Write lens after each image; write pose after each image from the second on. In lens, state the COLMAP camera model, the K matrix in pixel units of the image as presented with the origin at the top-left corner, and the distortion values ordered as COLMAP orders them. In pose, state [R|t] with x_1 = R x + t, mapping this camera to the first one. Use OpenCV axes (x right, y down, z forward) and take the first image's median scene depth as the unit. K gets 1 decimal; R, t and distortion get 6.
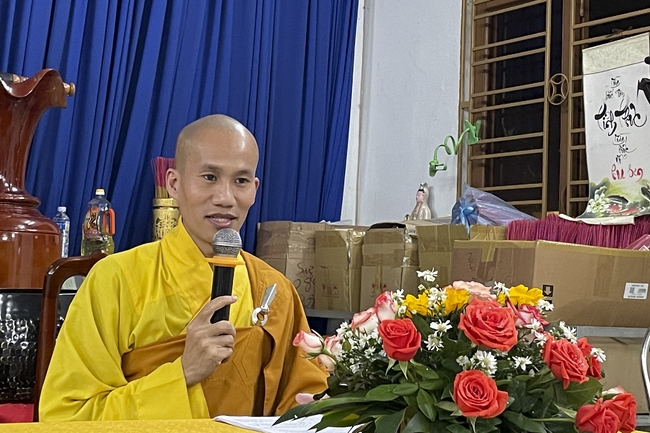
lens RADIAL K [[1239.4, 0, 324.0], [0, 1239.4, 212.2], [0, 0, 1]] dist [0.217540, 0.000000]
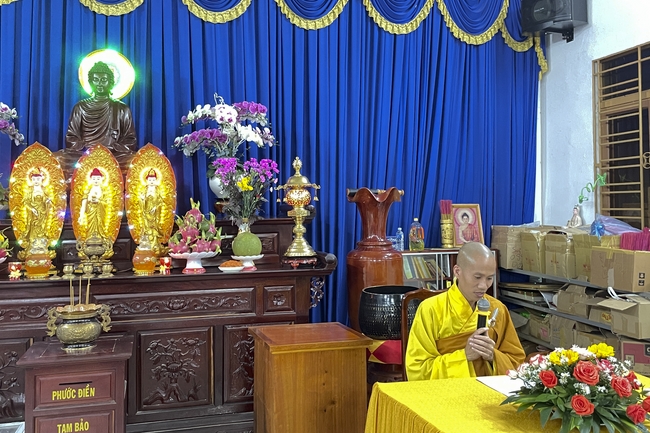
lens RADIAL K [[633.3, 0, 324.8], [0, 633.3, 218.1], [0, 0, 1]] dist [0.058688, 0.000000]
pose [[0.949161, -0.054004, -0.310126, 0.015160], [0.075047, 0.995588, 0.056322, -0.101634], [0.305716, -0.076732, 0.949026, -0.111820]]
